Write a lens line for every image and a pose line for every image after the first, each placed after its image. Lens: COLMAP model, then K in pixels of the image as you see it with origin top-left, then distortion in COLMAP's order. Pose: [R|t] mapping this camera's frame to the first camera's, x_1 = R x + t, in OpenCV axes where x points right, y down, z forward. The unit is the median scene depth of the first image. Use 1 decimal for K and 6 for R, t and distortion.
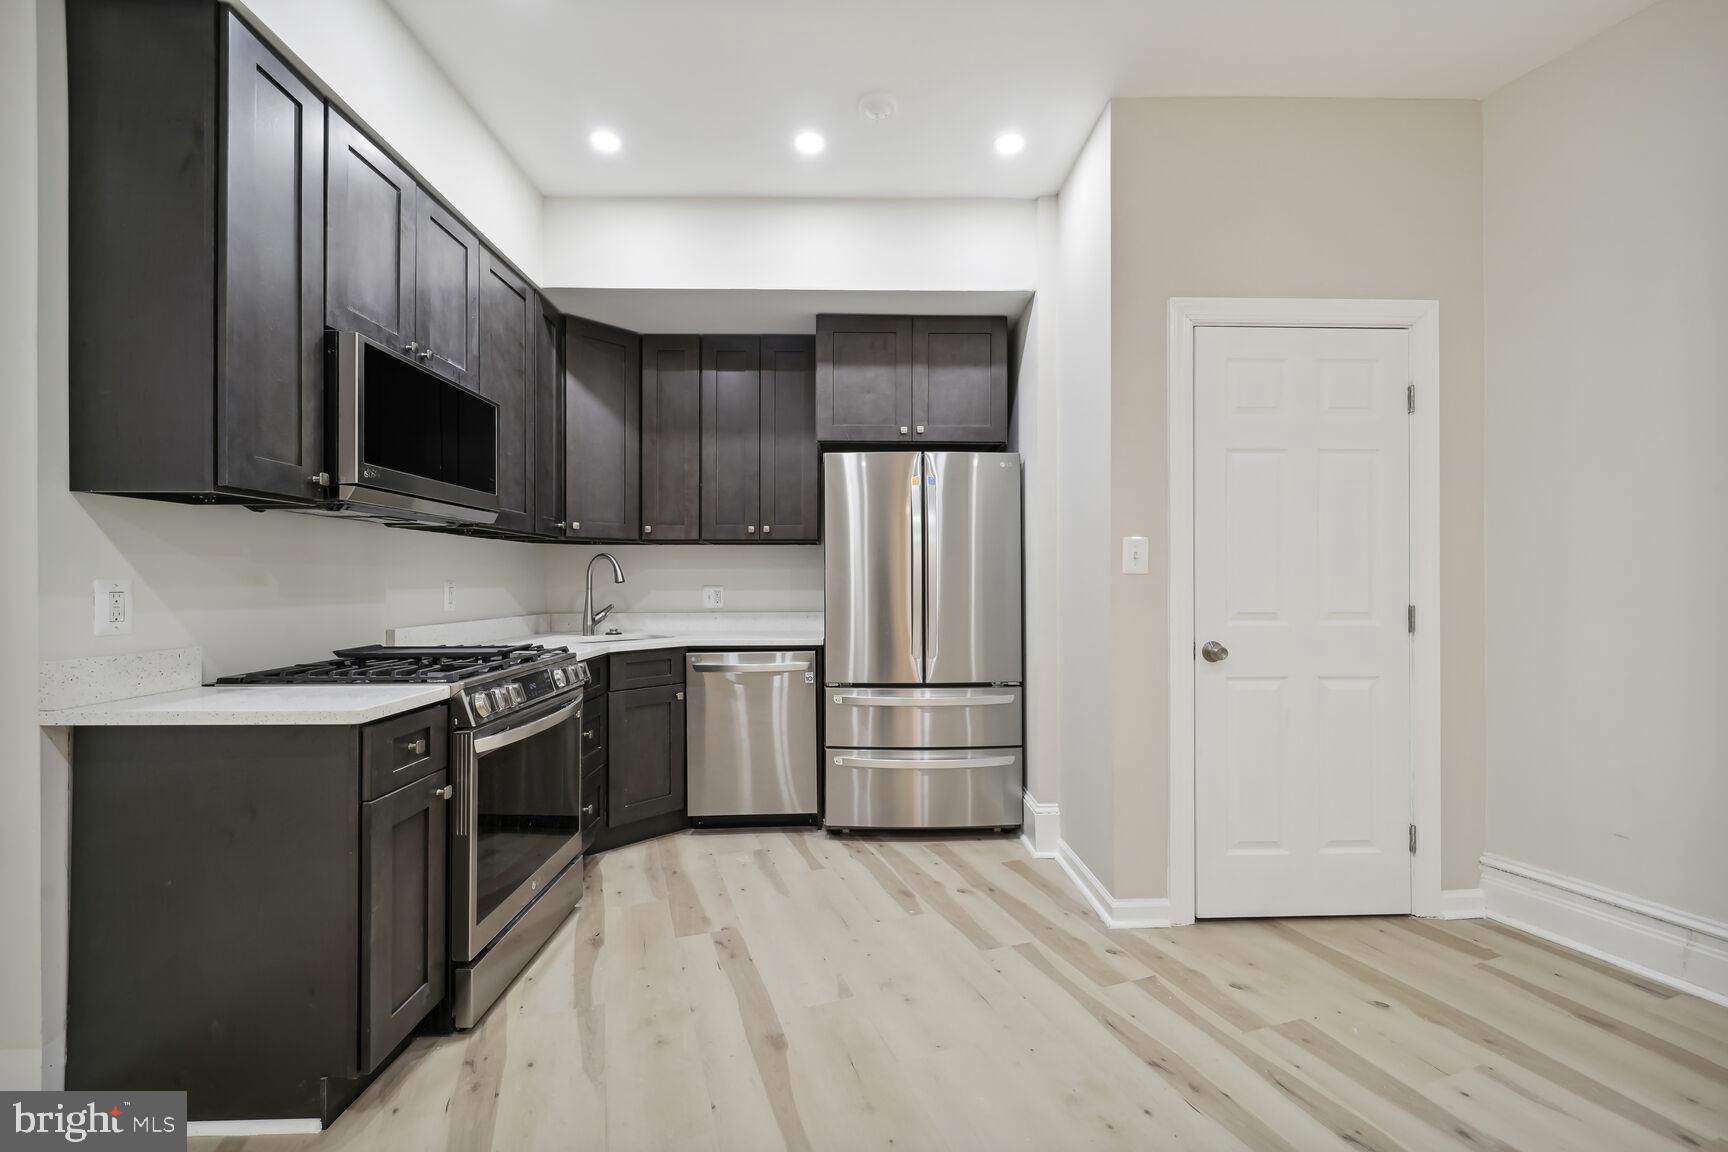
lens RADIAL K [[706.4, 0, 857.1], [0, 706.4, 580.3], [0, 0, 1]] dist [0.002445, -0.000354]
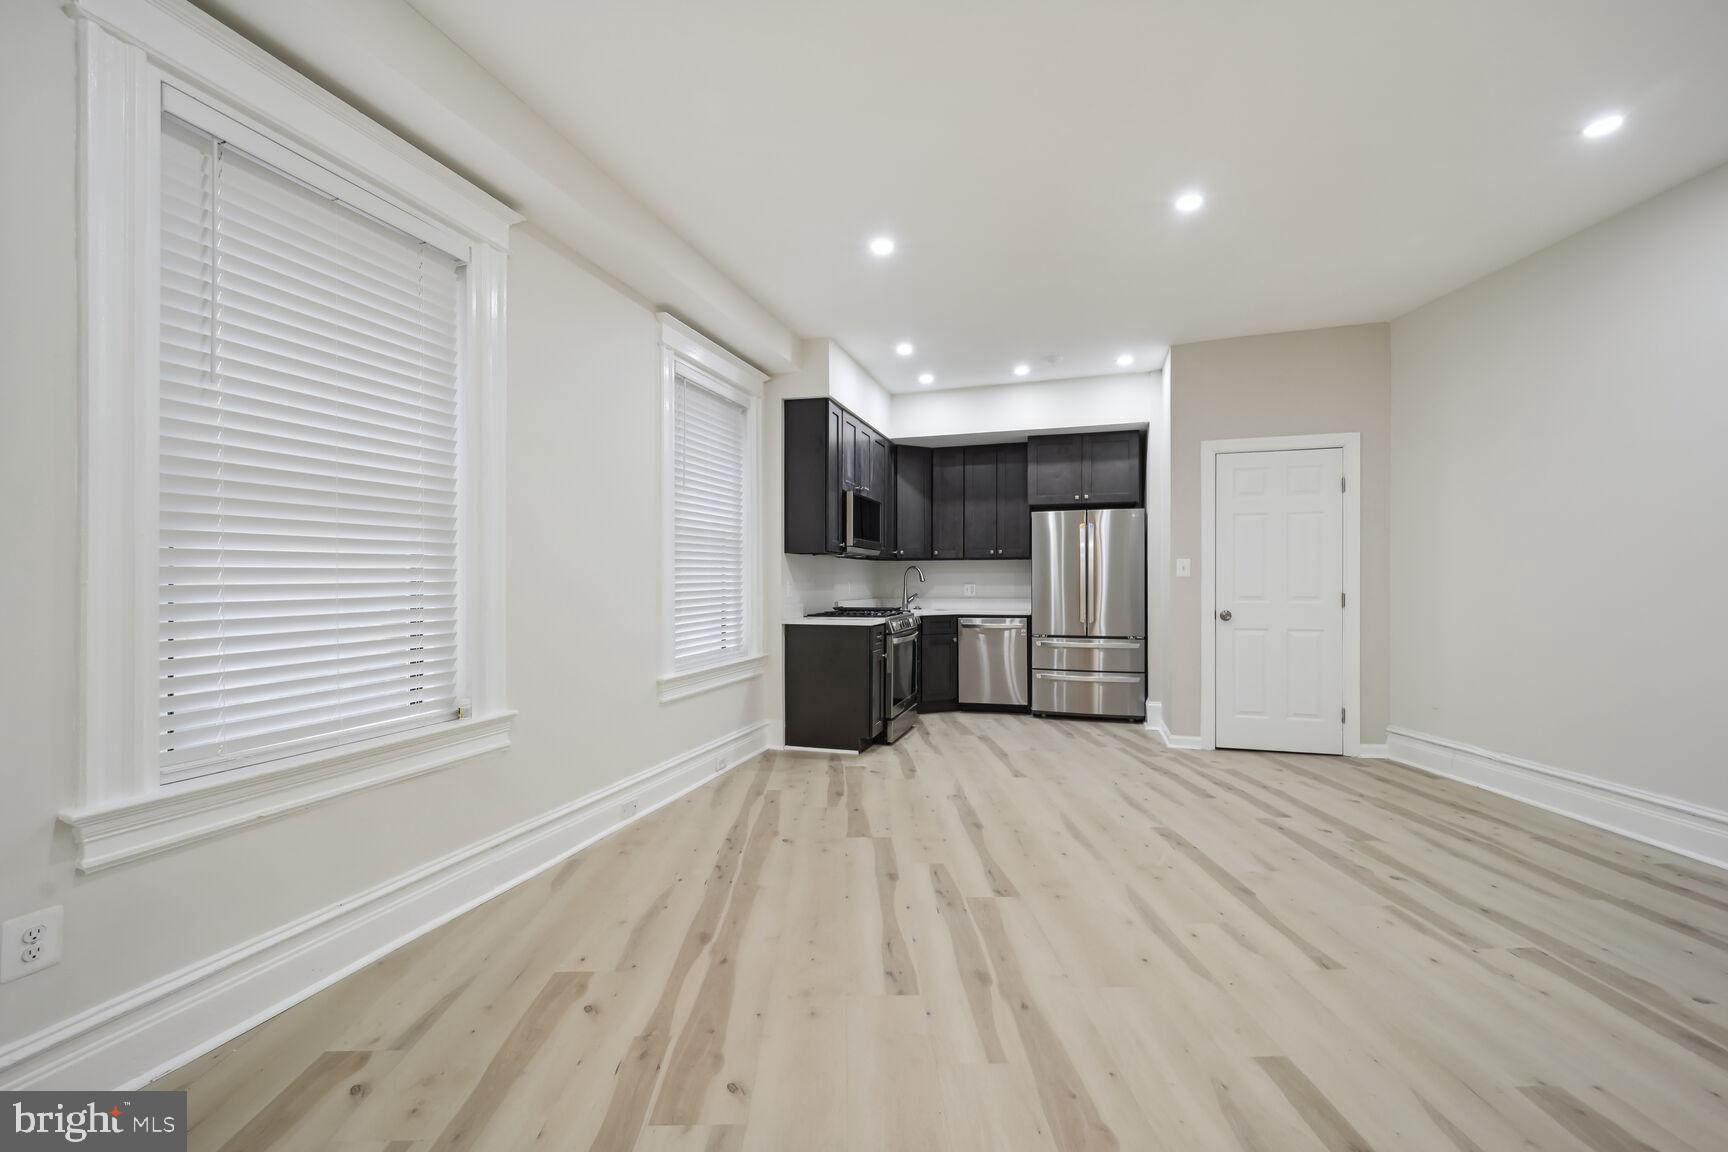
lens RADIAL K [[706.4, 0, 857.1], [0, 706.4, 580.3], [0, 0, 1]] dist [0.002445, -0.000354]
pose [[0.947360, 0.000197, -0.320171, 0.122097], [0.000070, 1.000000, 0.000823, -0.000911], [0.320171, -0.000803, 0.947359, -0.985596]]
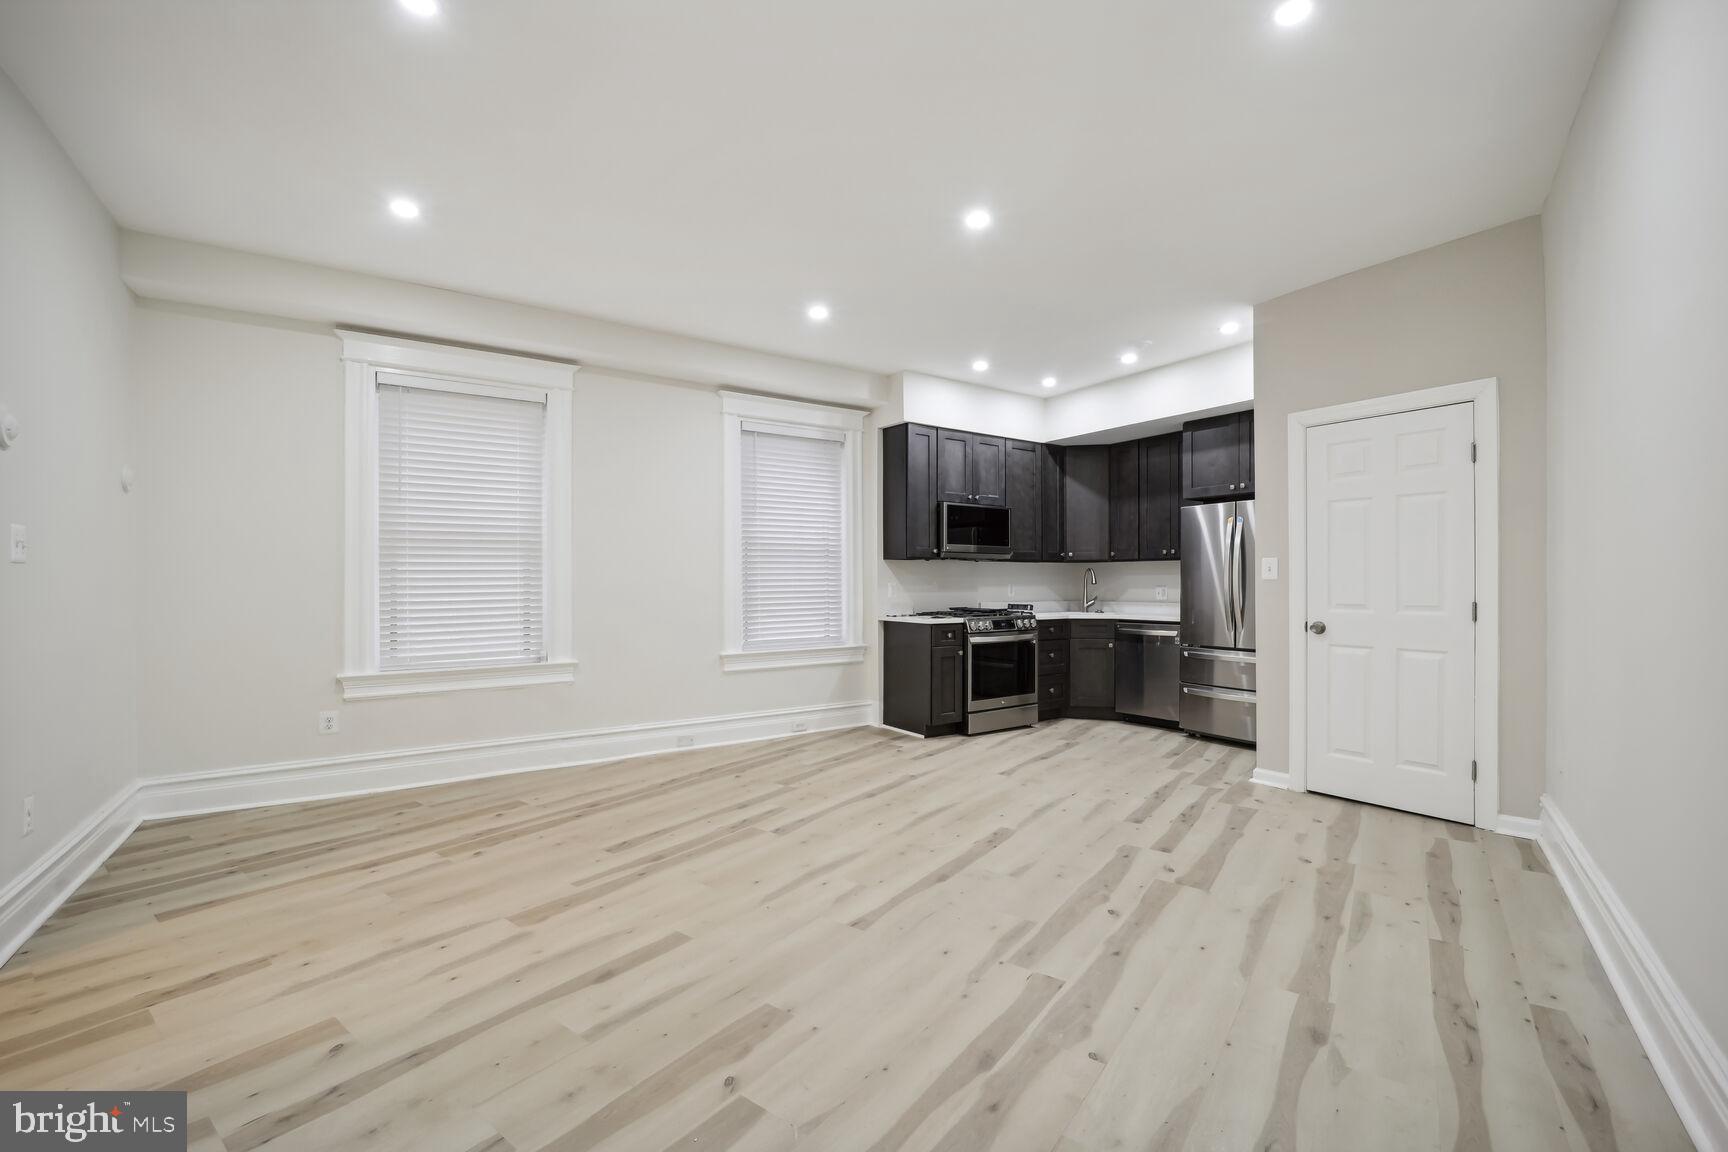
lens RADIAL K [[718.9, 0, 866.9], [0, 718.9, 584.3], [0, 0, 1]] dist [-0.014483, -0.000022]
pose [[0.550302, 0.002748, -0.834961, 1.029758], [0.000700, 0.999993, 0.003752, -0.003654], [0.834965, -0.002649, 0.550296, -0.600745]]
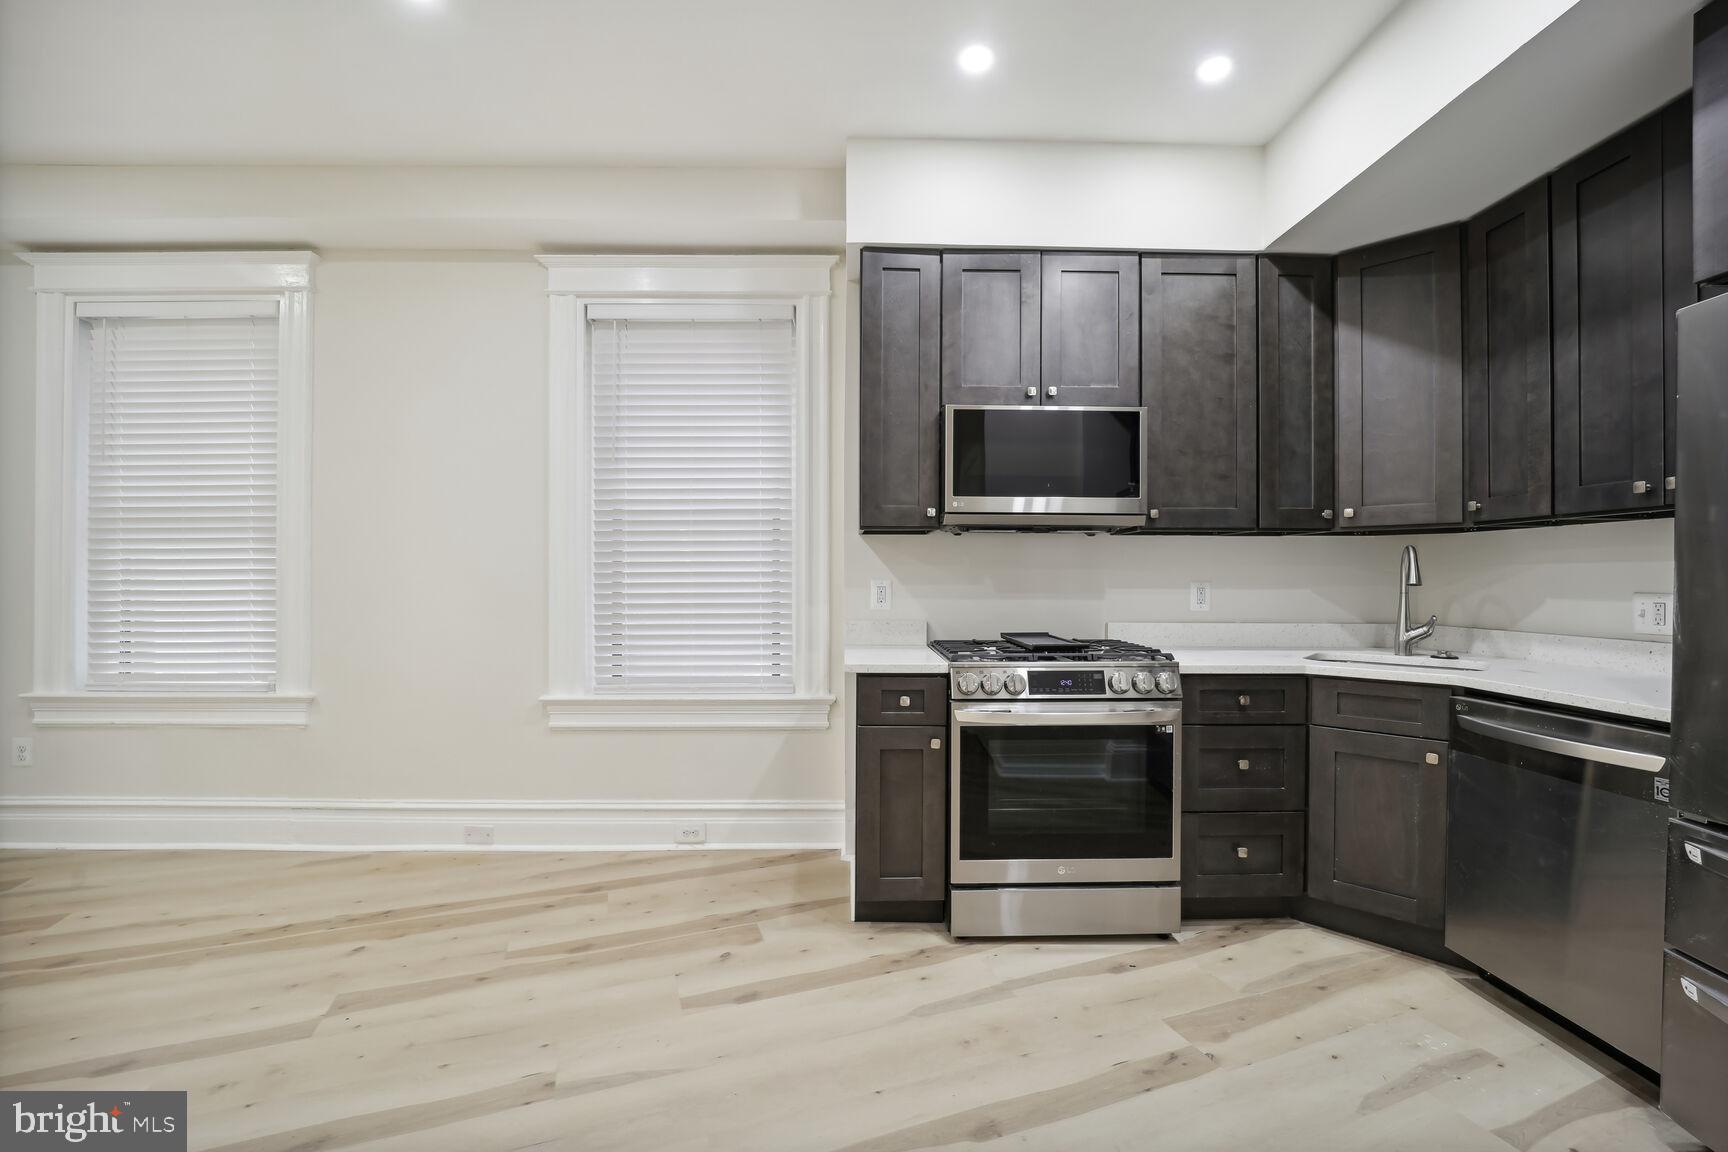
lens RADIAL K [[705.2, 0, 868.1], [0, 705.2, 578.0], [0, 0, 1]] dist [-0.021713, -0.000288]
pose [[0.012809, 0.003086, -0.999913, 0.416996], [-0.002745, 0.999992, 0.003051, -0.005749], [0.999914, 0.002706, 0.012817, 0.496853]]
